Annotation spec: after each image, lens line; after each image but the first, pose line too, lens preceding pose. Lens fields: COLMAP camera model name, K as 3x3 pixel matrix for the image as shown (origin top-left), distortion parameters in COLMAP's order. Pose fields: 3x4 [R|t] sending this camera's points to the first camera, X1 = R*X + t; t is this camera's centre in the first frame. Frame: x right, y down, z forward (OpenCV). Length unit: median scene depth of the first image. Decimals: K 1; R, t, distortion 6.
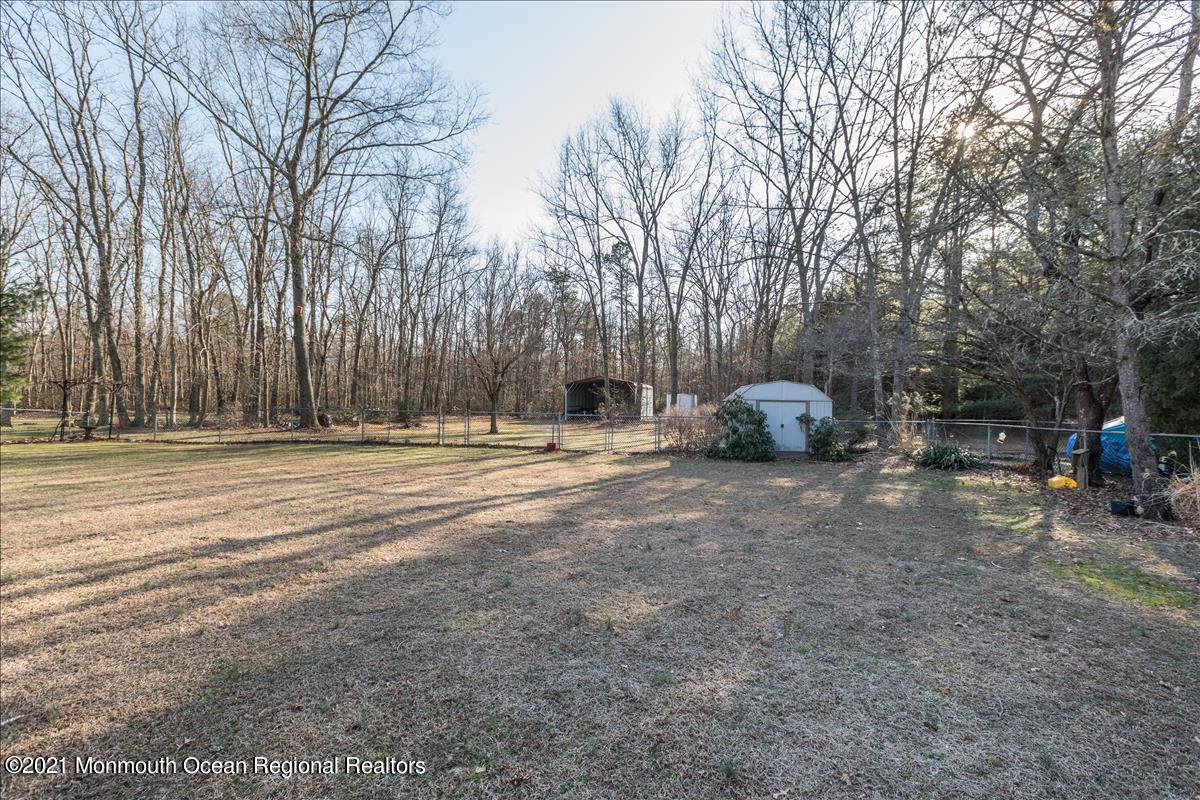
lens RADIAL K [[540.1, 0, 605.4], [0, 540.1, 399.7], [0, 0, 1]] dist [0.000154, 0.000024]
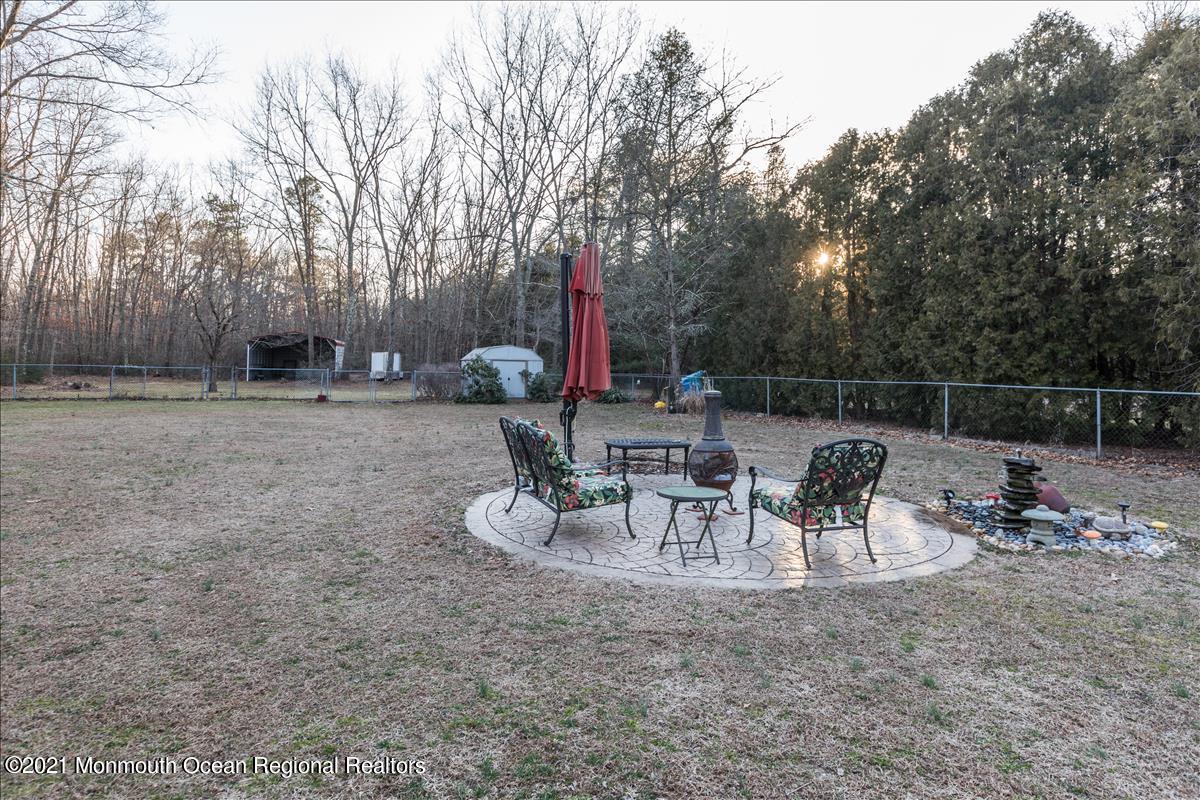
lens RADIAL K [[689.0, 0, 599.5], [0, 689.0, 342.8], [0, 0, 1]] dist [0.000930, 0.000601]
pose [[0.871142, 0.020645, 0.490598, -0.334257], [-0.009314, 0.999631, -0.025527, -0.000161], [-0.490944, 0.017668, 0.871012, -0.638690]]
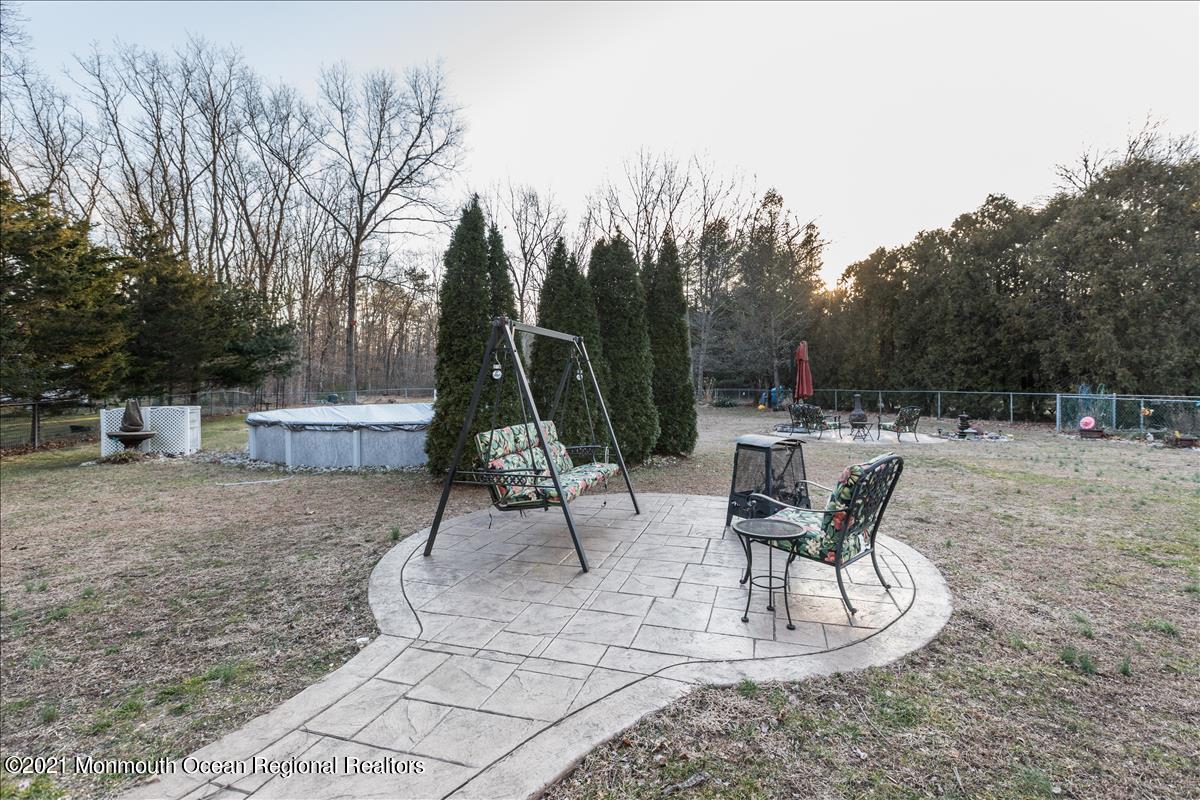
lens RADIAL K [[576.6, 0, 606.2], [0, 576.6, 377.3], [0, 0, 1]] dist [0.000556, 0.000318]
pose [[0.897180, -0.005676, 0.441628, -0.930650], [0.006797, 0.999976, -0.000956, -0.015275], [-0.441613, 0.003860, 0.897198, -1.036465]]
